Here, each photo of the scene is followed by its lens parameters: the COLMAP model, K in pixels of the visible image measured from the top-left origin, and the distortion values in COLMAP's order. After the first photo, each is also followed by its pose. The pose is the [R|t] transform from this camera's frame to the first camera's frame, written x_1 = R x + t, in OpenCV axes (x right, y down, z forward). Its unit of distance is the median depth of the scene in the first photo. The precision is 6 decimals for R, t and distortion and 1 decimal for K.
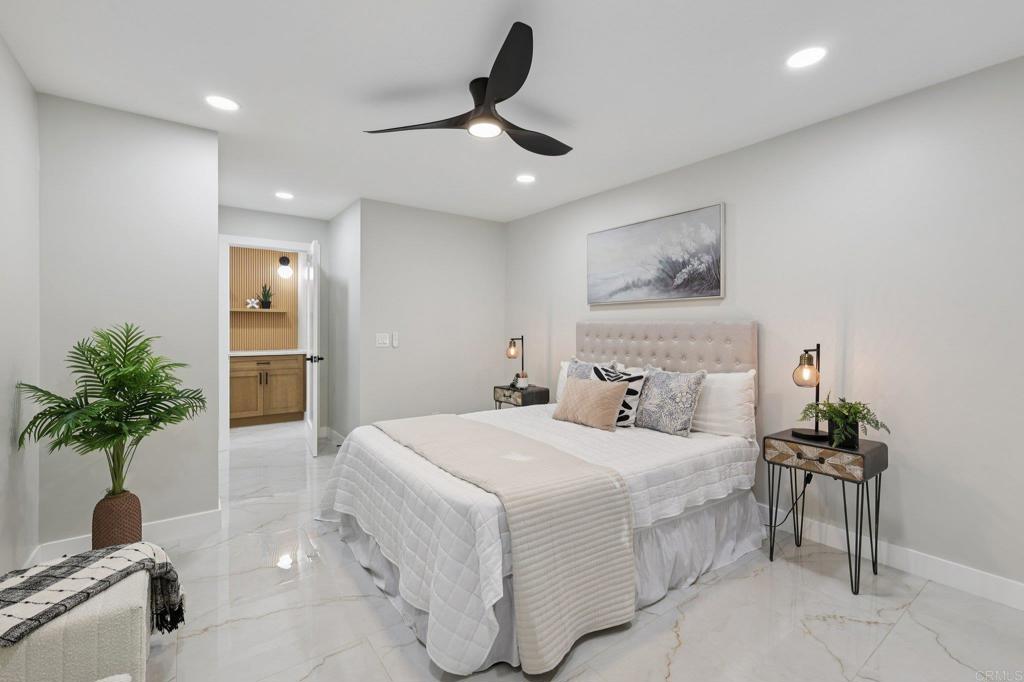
lens RADIAL K [[457.3, 0, 499.0], [0, 457.3, 316.3], [0, 0, 1]] dist [0.016595, 0.000001]
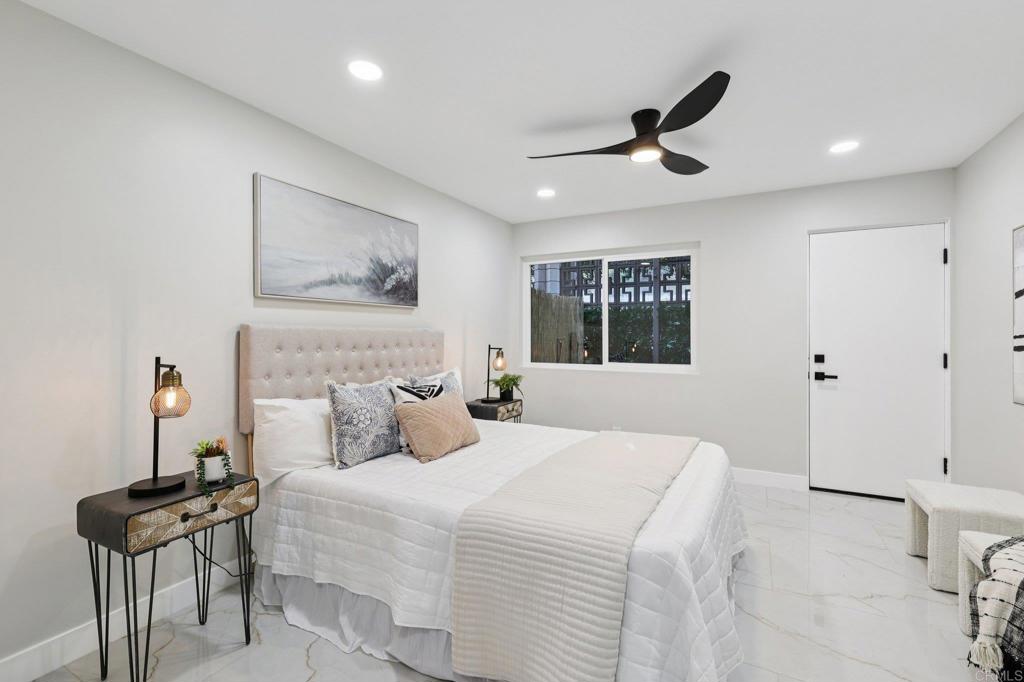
lens RADIAL K [[457.3, 0, 511.4], [0, 457.3, 348.6], [0, 0, 1]] dist [0.016595, 0.000001]
pose [[-0.435875, -0.024931, 0.899662, -0.579582], [-0.024260, 0.999578, 0.015946, 0.031534], [-0.899680, -0.014876, -0.436296, 1.170801]]
